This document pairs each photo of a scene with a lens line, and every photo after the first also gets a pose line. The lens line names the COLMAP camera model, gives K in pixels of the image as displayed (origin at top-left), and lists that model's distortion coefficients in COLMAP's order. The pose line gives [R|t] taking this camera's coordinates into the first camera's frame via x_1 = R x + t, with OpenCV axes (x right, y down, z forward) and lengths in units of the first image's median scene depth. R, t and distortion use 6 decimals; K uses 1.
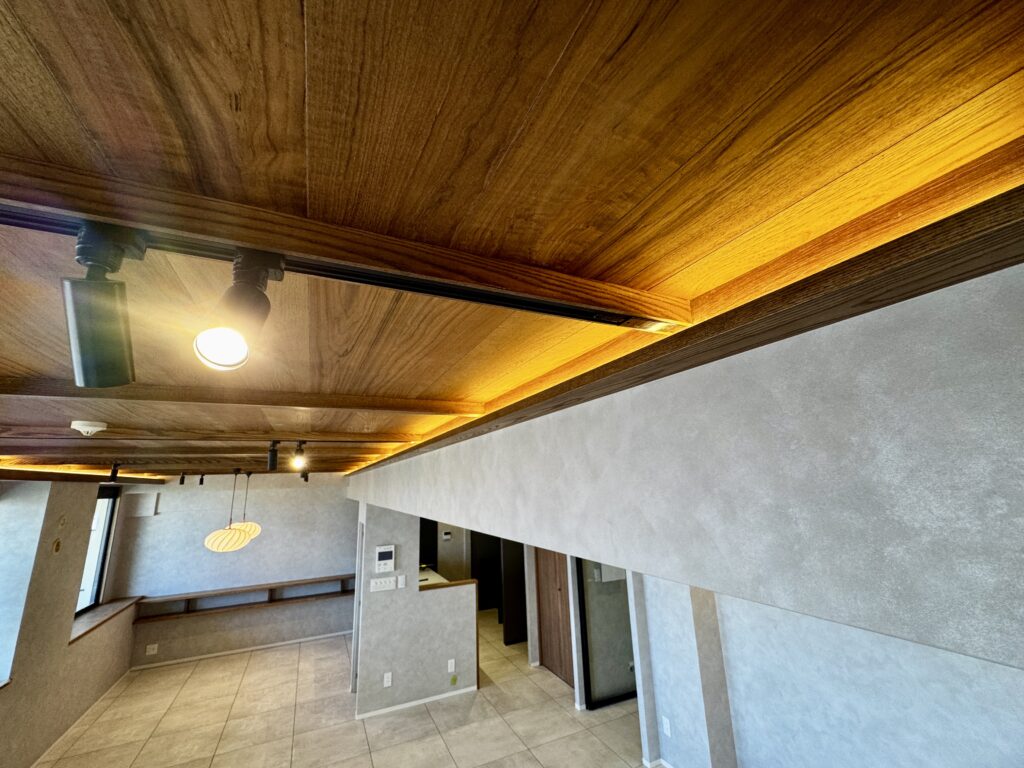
lens RADIAL K [[407.9, 0, 510.4], [0, 407.9, 384.4], [0, 0, 1]] dist [-0.002538, 0.000244]
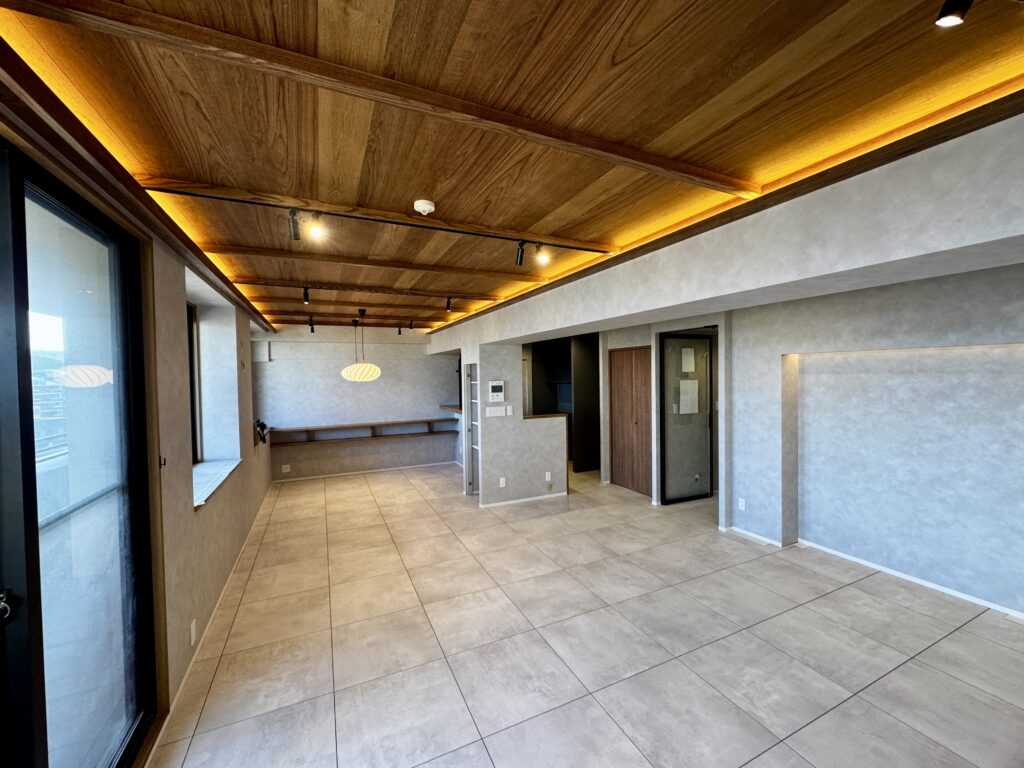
lens RADIAL K [[407.9, 0, 510.9], [0, 407.9, 383.0], [0, 0, 1]] dist [-0.002538, 0.000244]
pose [[0.999840, 0.017803, -0.001957, -0.263363], [-0.016703, 0.966328, 0.256771, 0.103300], [0.006462, -0.256698, 0.966470, -0.122469]]
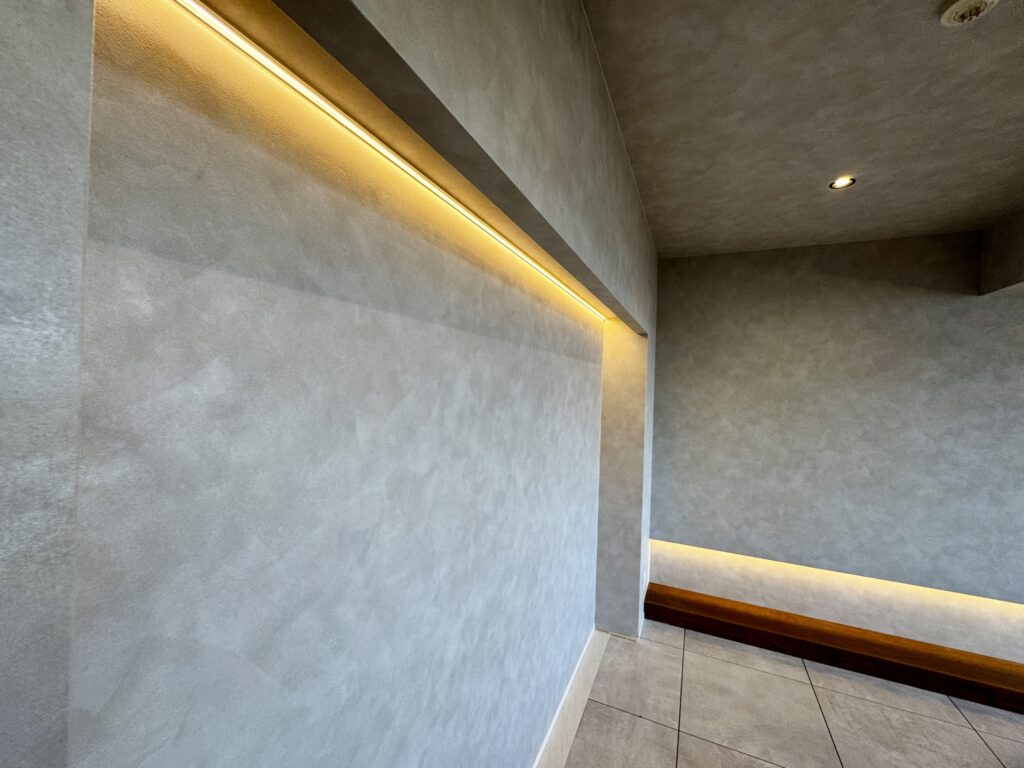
lens RADIAL K [[407.9, 0, 513.1], [0, 407.9, 383.2], [0, 0, 1]] dist [-0.002538, 0.000244]
pose [[-0.645851, 0.012810, 0.763356, 0.245259], [-0.188880, 0.966096, -0.176018, 0.326930], [-0.739730, -0.257864, -0.621534, 0.707541]]
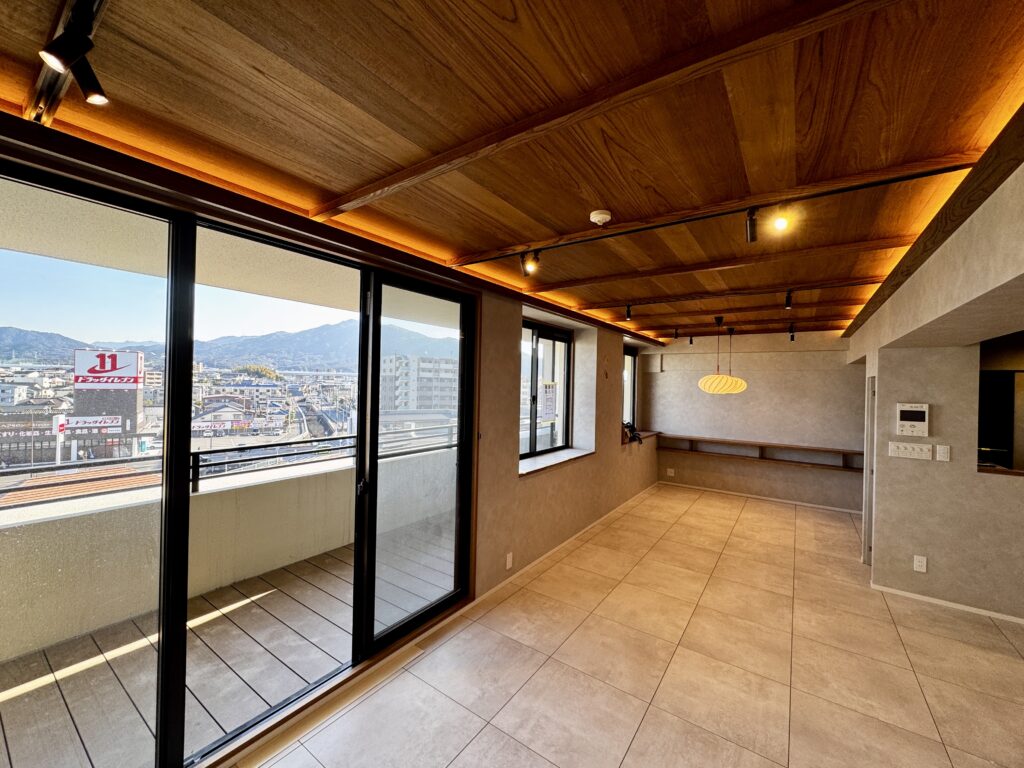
lens RADIAL K [[407.9, 0, 512.8], [0, 407.9, 383.4], [0, 0, 1]] dist [-0.002538, 0.000244]
pose [[0.493511, 0.045682, -0.868539, -0.019989], [0.165103, 0.975541, 0.145122, 0.129522], [0.853925, -0.215018, 0.473898, 0.023313]]
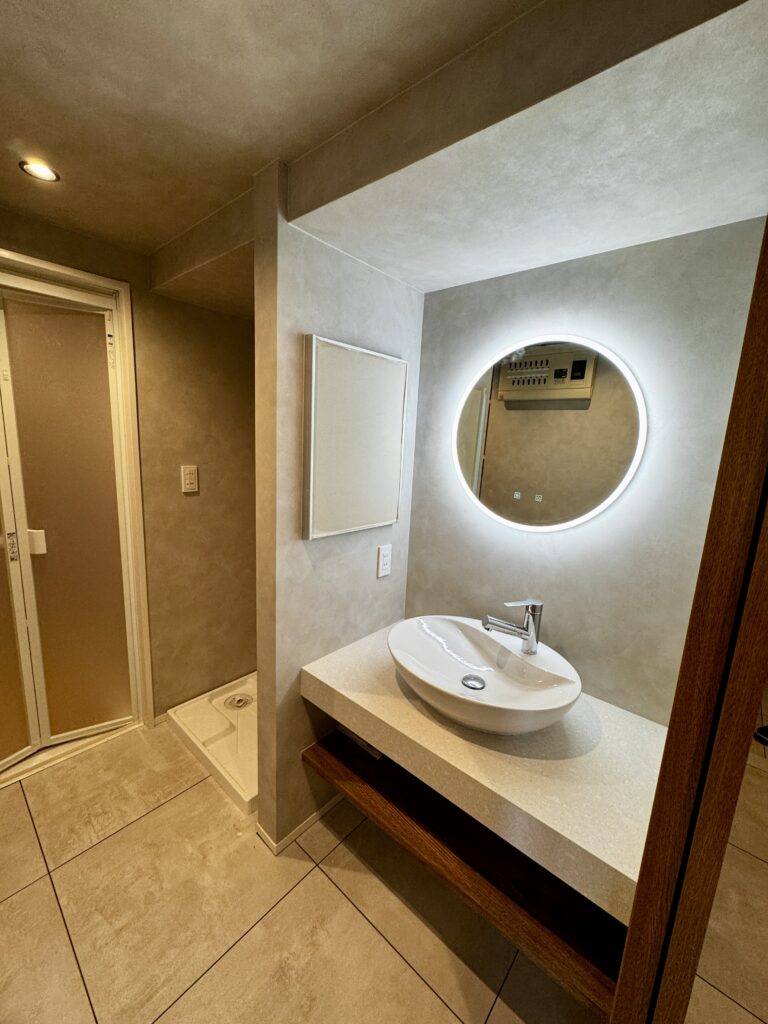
lens RADIAL K [[407.9, 0, 382.9], [0, 407.9, 512.5], [0, 0, 1]] dist [-0.002538, 0.000244]
pose [[0.911698, 0.004582, 0.410836, 0.193460], [-0.171968, 0.912390, 0.371445, 0.280919], [-0.373140, -0.409297, 0.832612, 0.435640]]
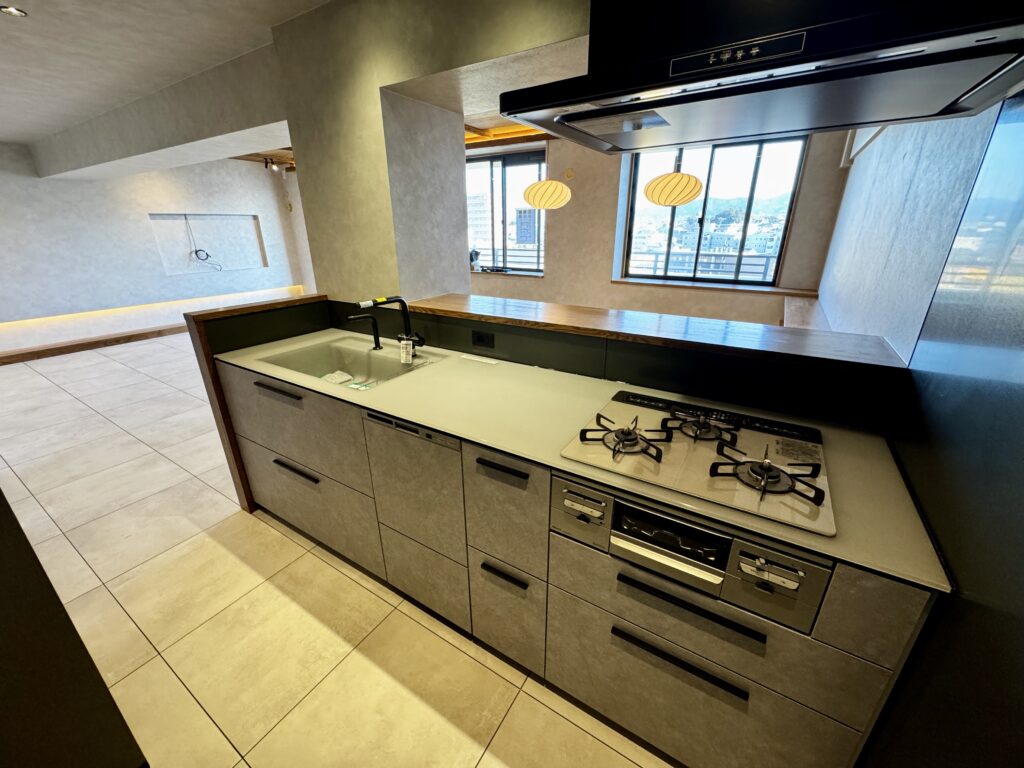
lens RADIAL K [[407.9, 0, 511.3], [0, 407.9, 381.2], [0, 0, 1]] dist [-0.002538, 0.000244]
pose [[-0.841131, 0.229020, -0.489947, -0.151554], [0.159690, 0.970694, 0.179588, 0.568807], [0.516718, 0.072817, -0.853053, 1.640063]]
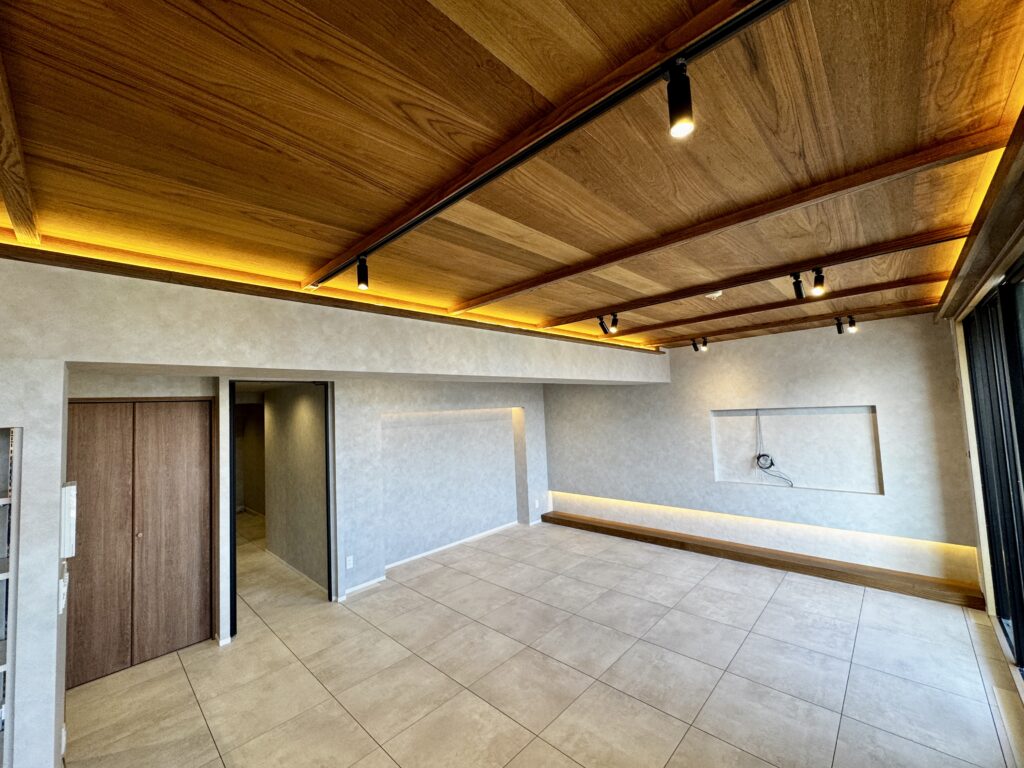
lens RADIAL K [[407.9, 0, 513.7], [0, 407.9, 383.6], [0, 0, 1]] dist [-0.002538, 0.000244]
pose [[-0.357958, 0.107399, 0.927541, -0.789273], [-0.161911, 0.971176, -0.174937, 0.310637], [-0.919593, -0.212799, -0.330251, 0.781162]]
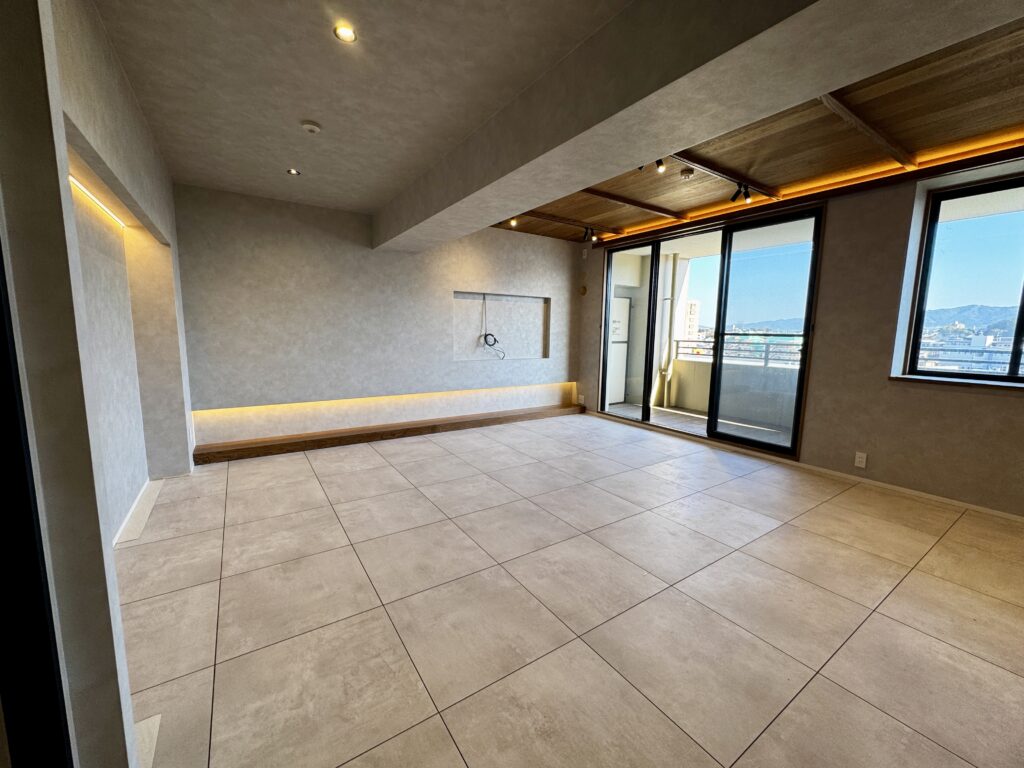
lens RADIAL K [[407.9, 0, 510.9], [0, 407.9, 381.6], [0, 0, 1]] dist [-0.002538, 0.000244]
pose [[-0.989229, 0.036312, -0.141803, 0.075370], [0.051110, 0.993455, -0.102150, 0.467638], [0.137166, -0.108297, -0.984610, 0.993239]]
